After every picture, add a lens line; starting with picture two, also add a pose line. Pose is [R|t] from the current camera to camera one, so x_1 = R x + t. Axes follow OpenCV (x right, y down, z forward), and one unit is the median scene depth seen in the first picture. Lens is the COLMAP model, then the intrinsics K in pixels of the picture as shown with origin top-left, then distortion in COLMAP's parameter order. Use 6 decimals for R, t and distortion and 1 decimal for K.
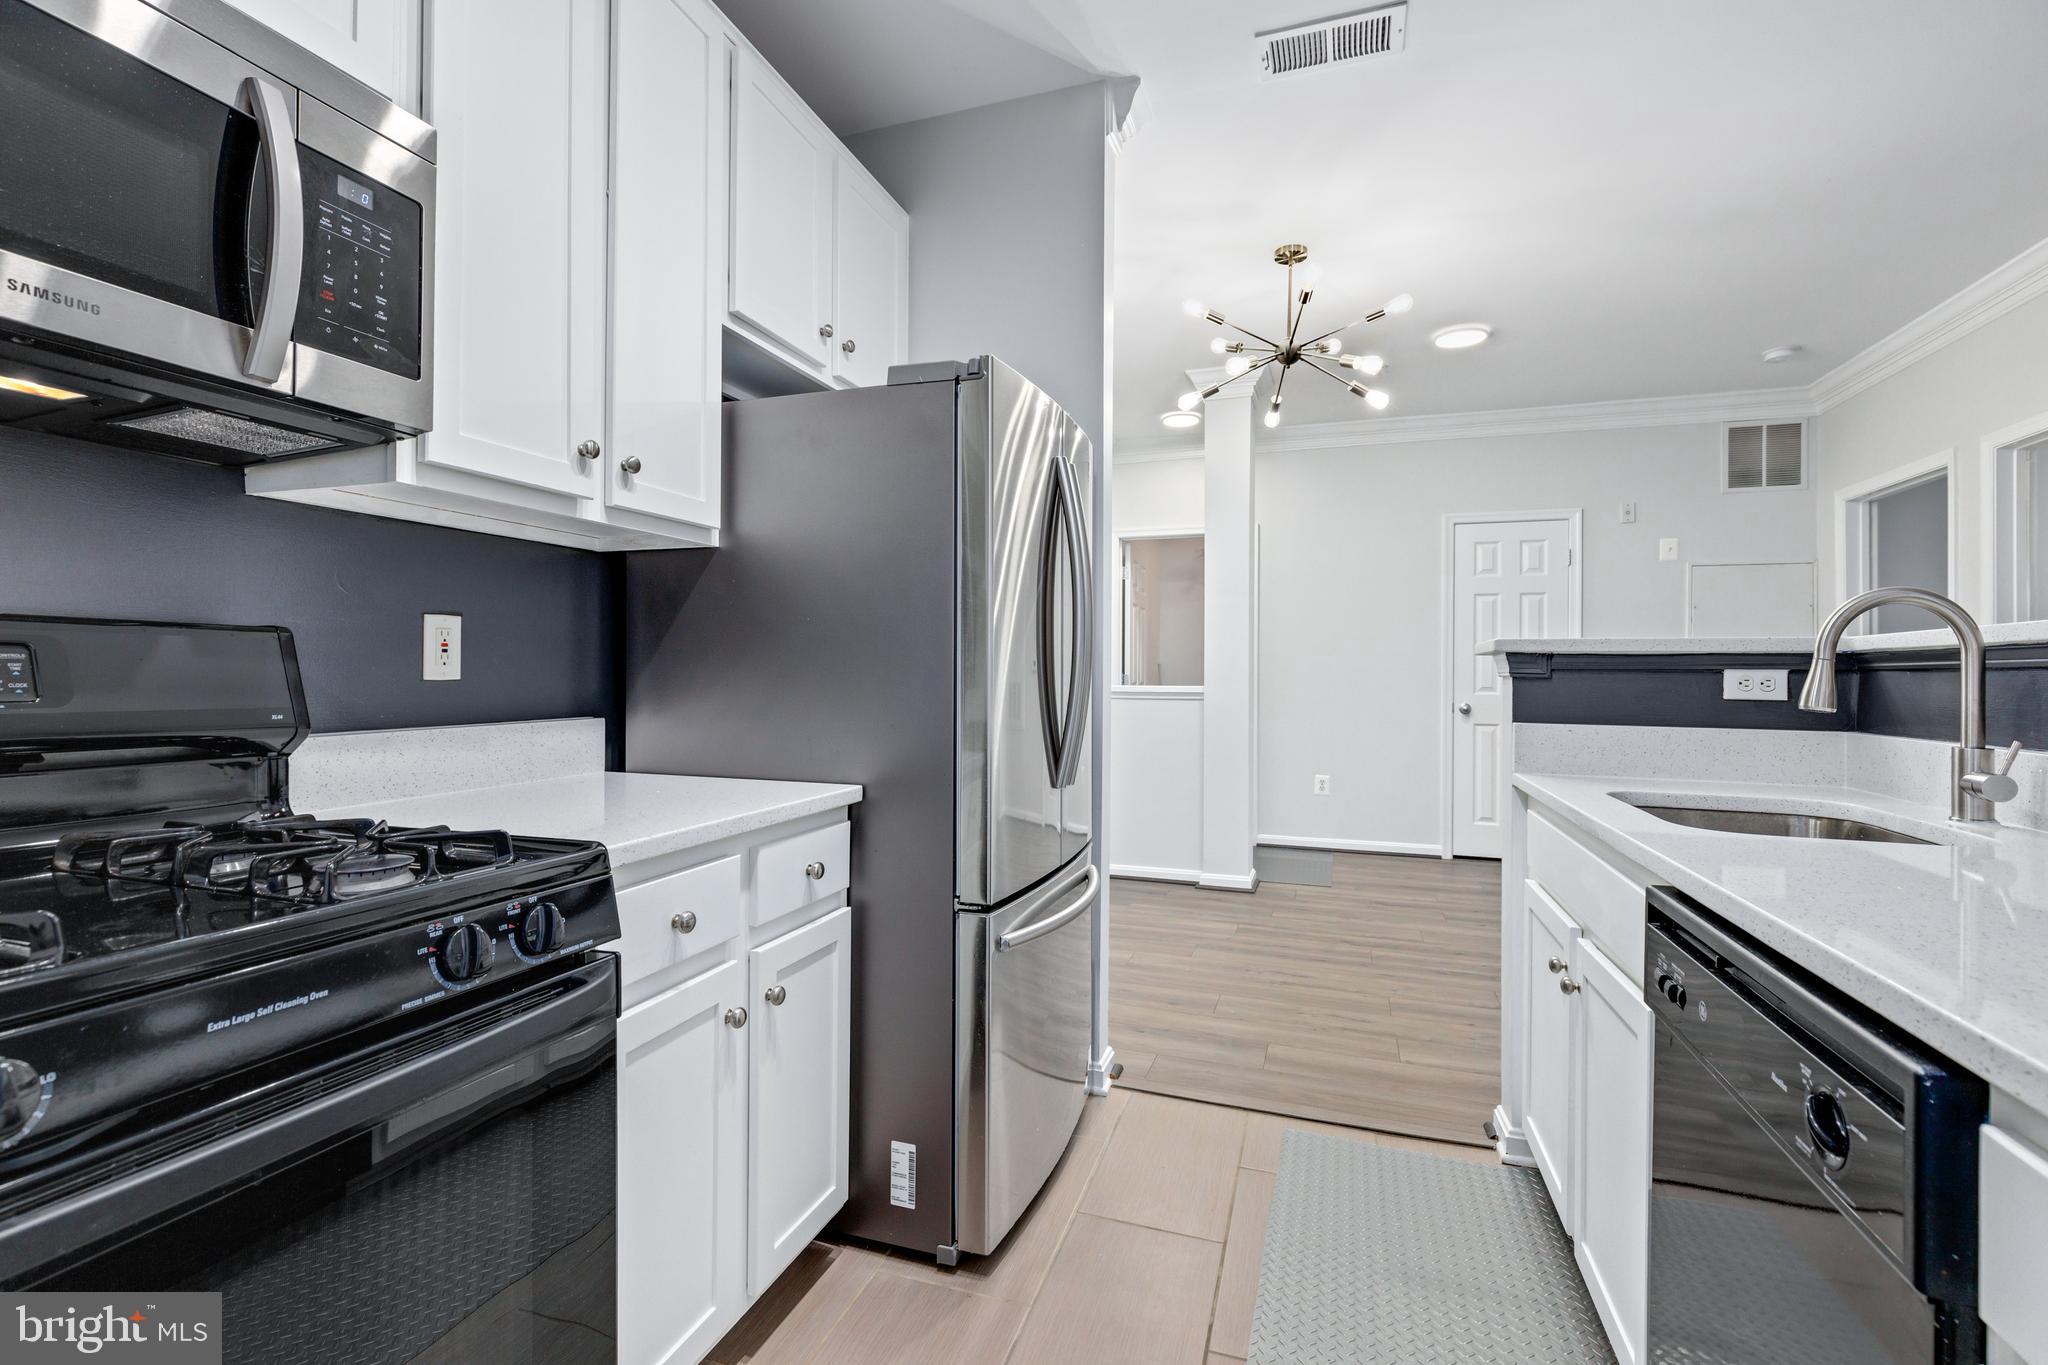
lens RADIAL K [[881.7, 0, 1065.8], [0, 881.7, 670.8], [0, 0, 1]] dist [0.002615, -0.000338]
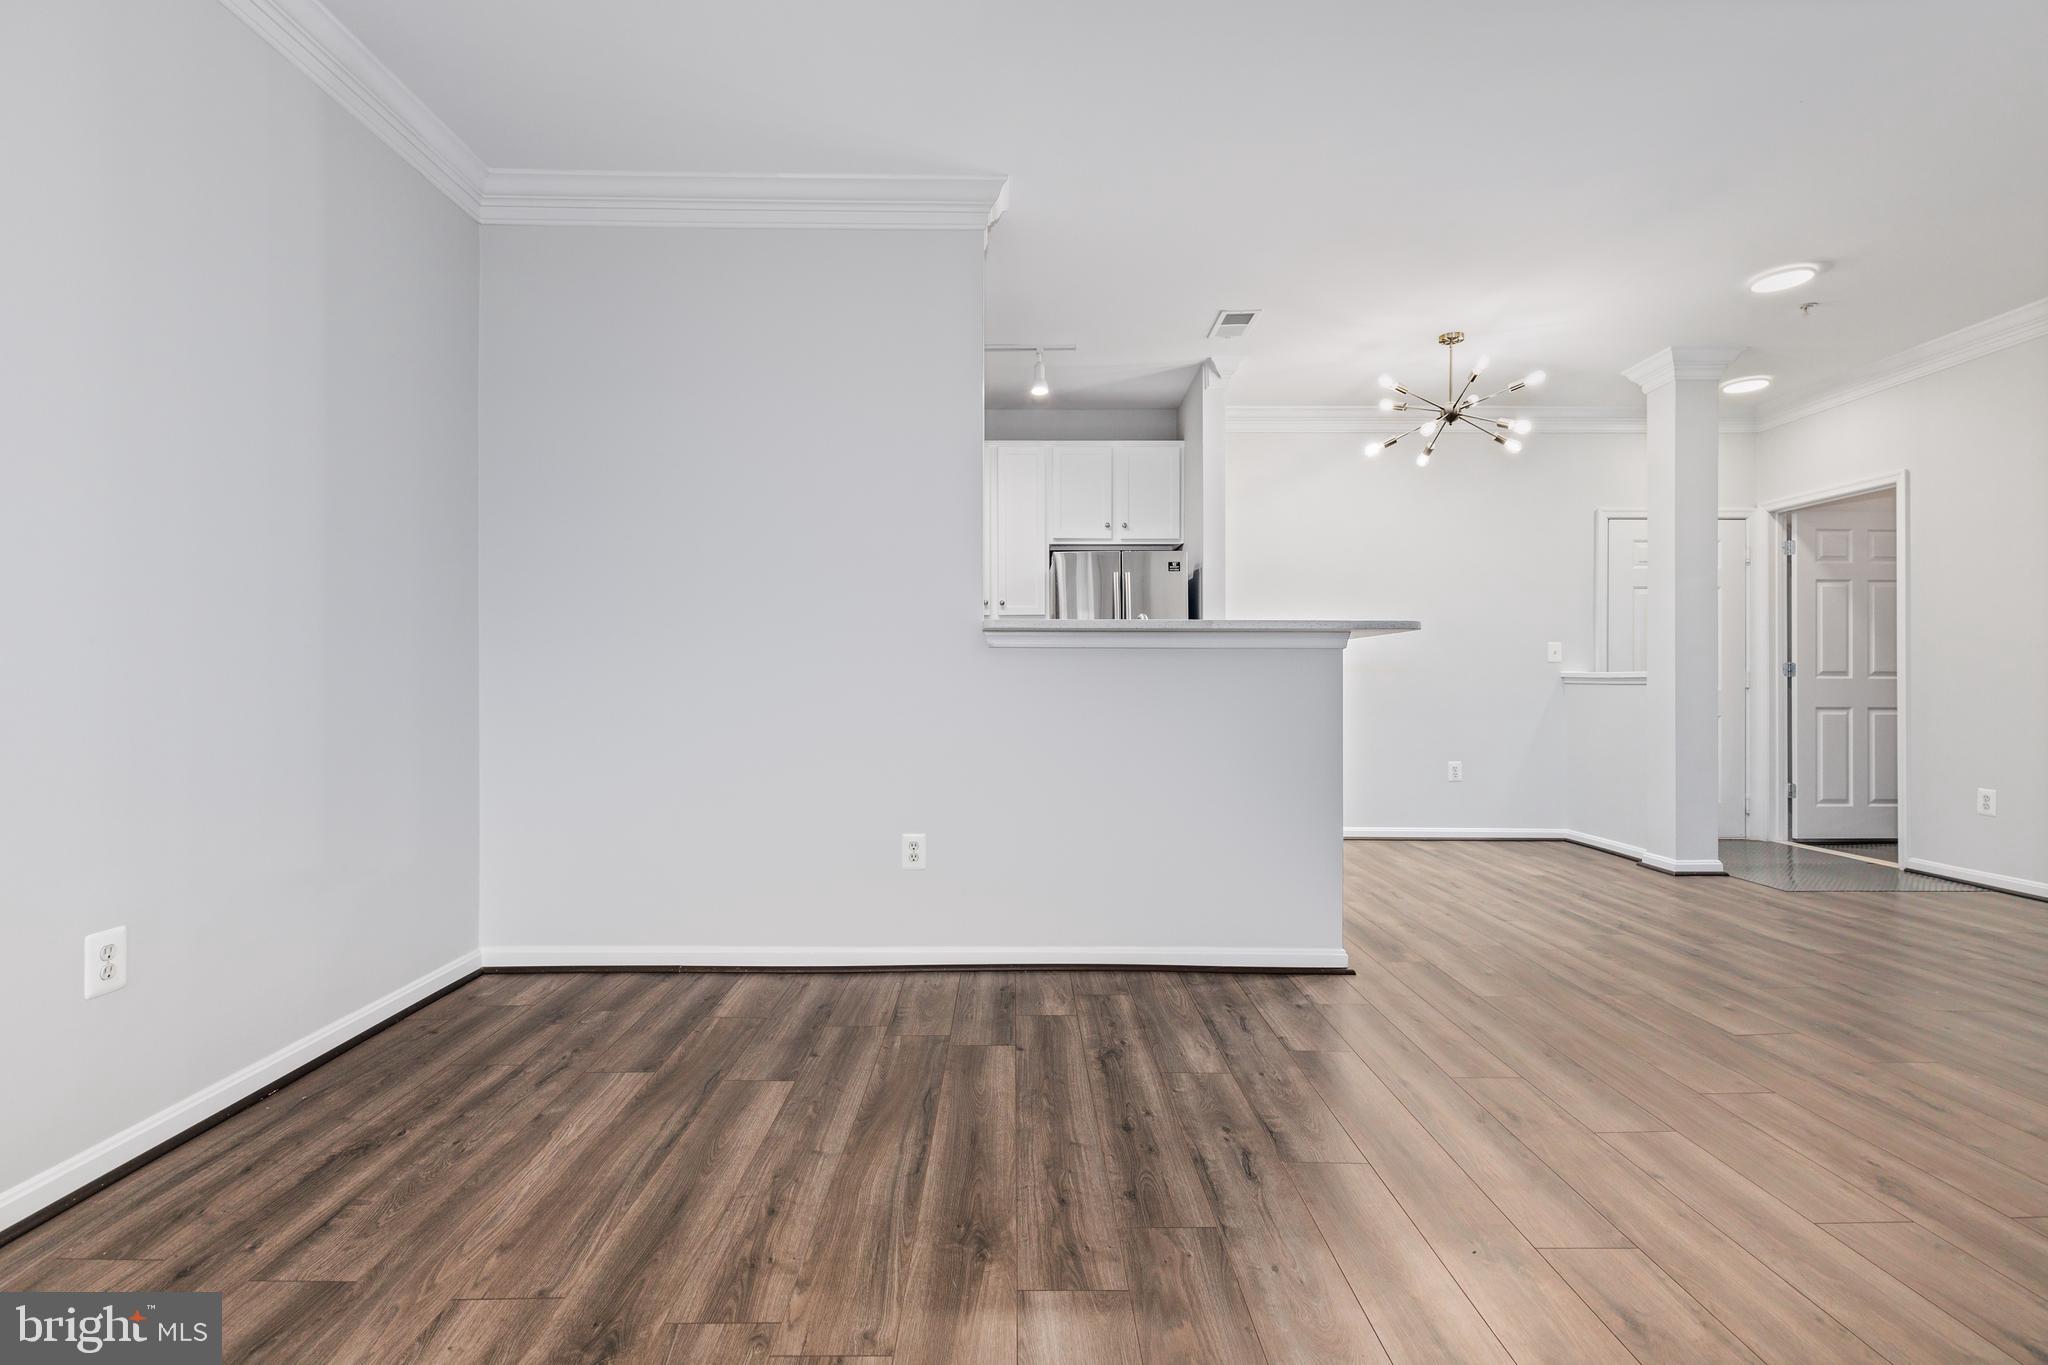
lens RADIAL K [[985.0, 0, 1041.6], [0, 985.0, 678.7], [0, 0, 1]] dist [0.001372, 0.000287]
pose [[0.346358, -0.010079, -0.938048, 1.246297], [0.008064, 0.999937, -0.007766, 0.038246], [0.938068, -0.004875, 0.346417, -0.075272]]
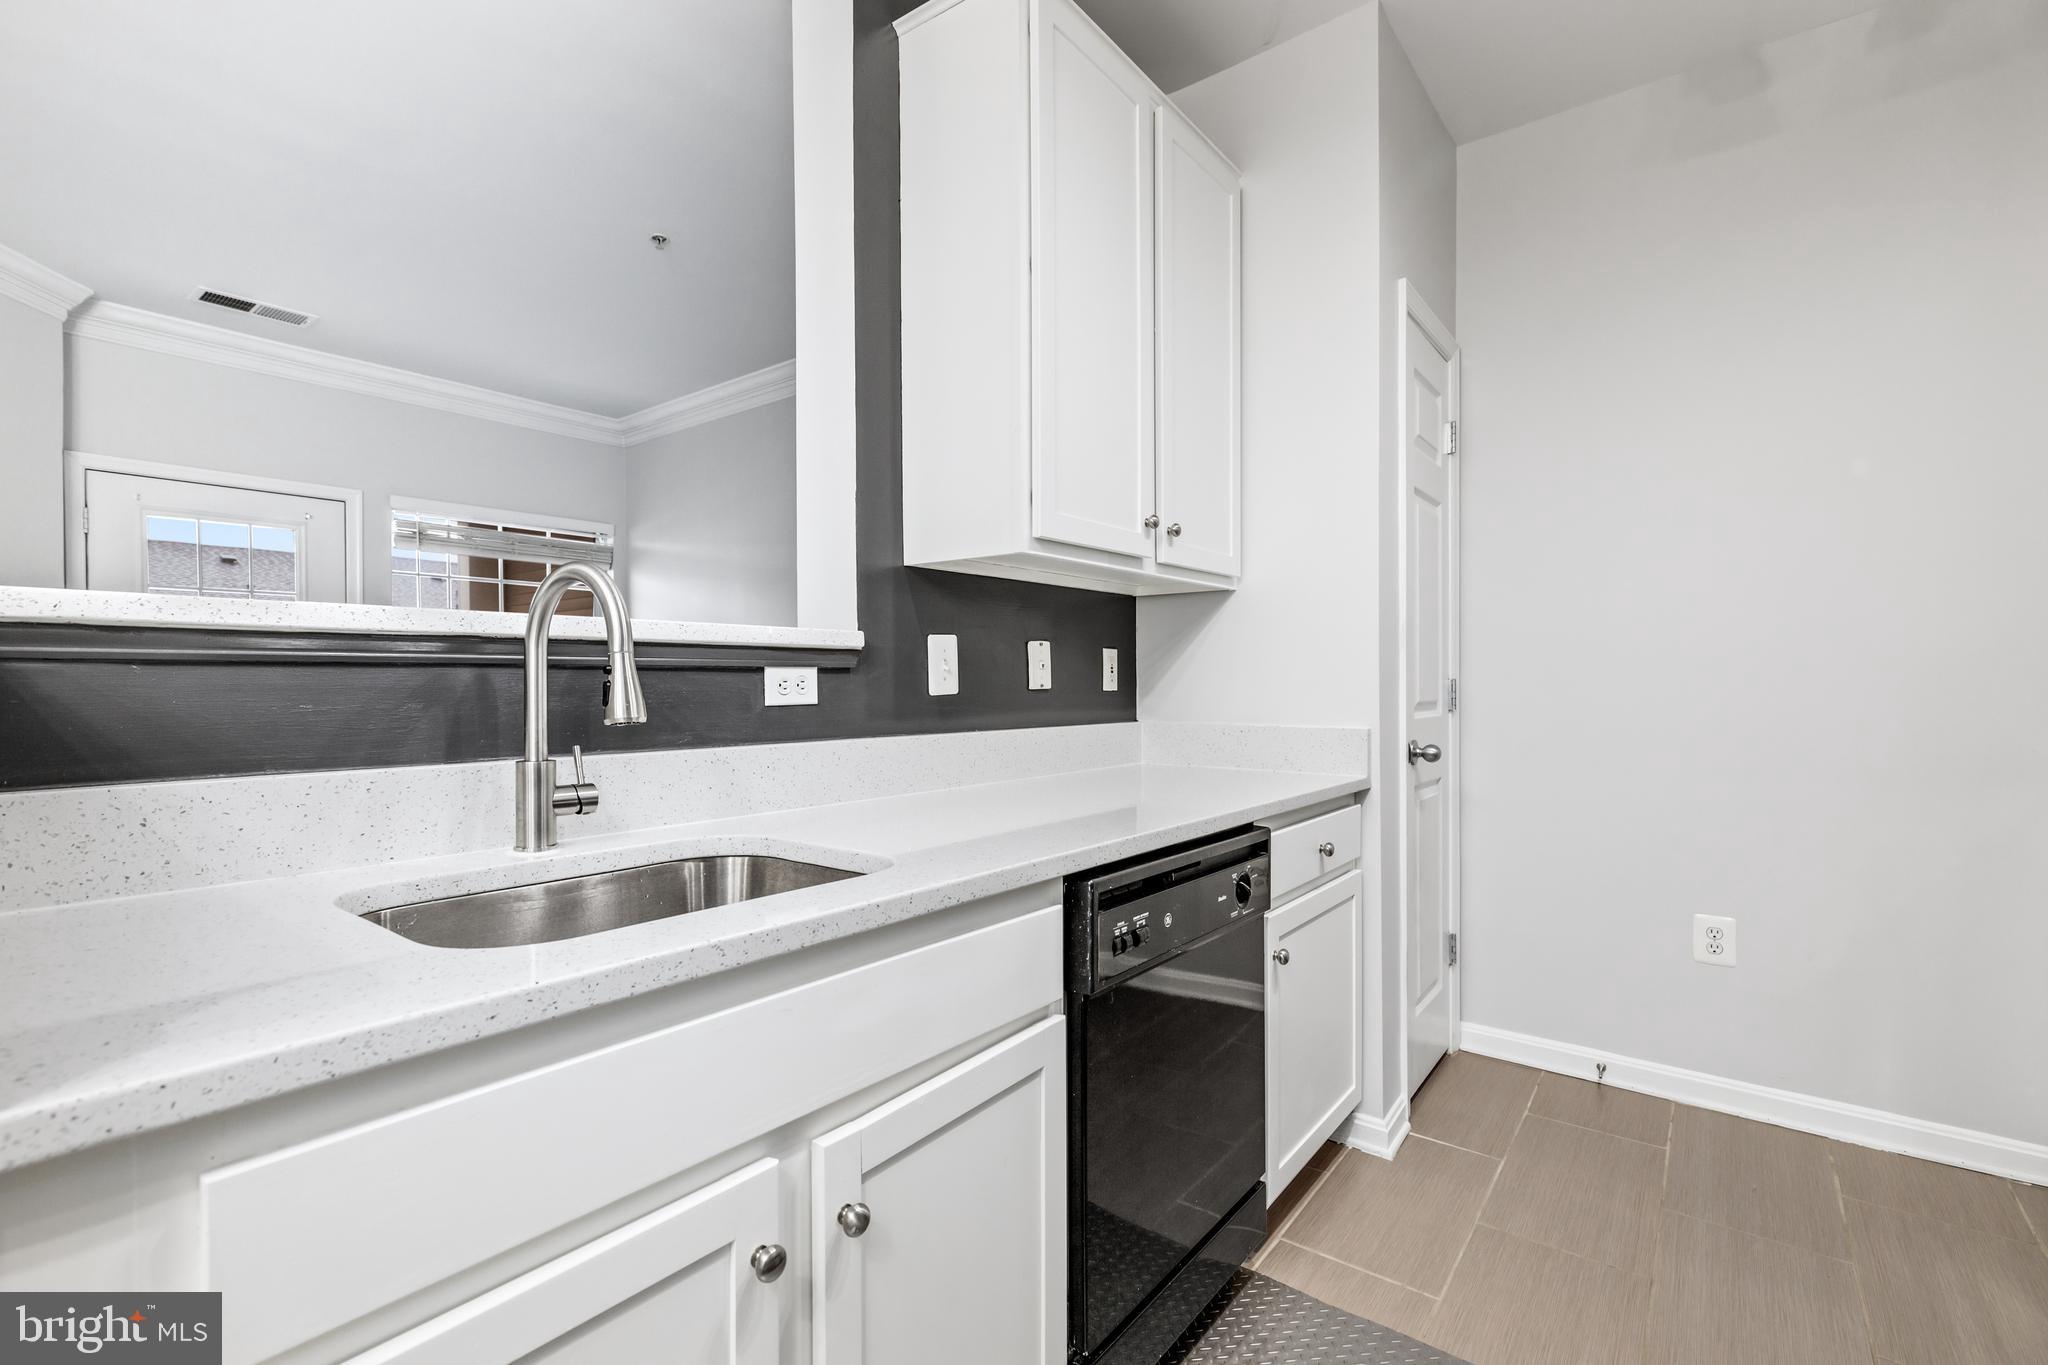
lens RADIAL K [[912.4, 0, 1023.7], [0, 912.4, 691.0], [0, 0, 1]] dist [0.002128, 0.000296]
pose [[-0.945136, -0.010180, 0.326518, 0.119729], [-0.008762, 0.999945, 0.005815, 0.004765], [-0.326559, 0.002635, -0.945173, 0.602458]]
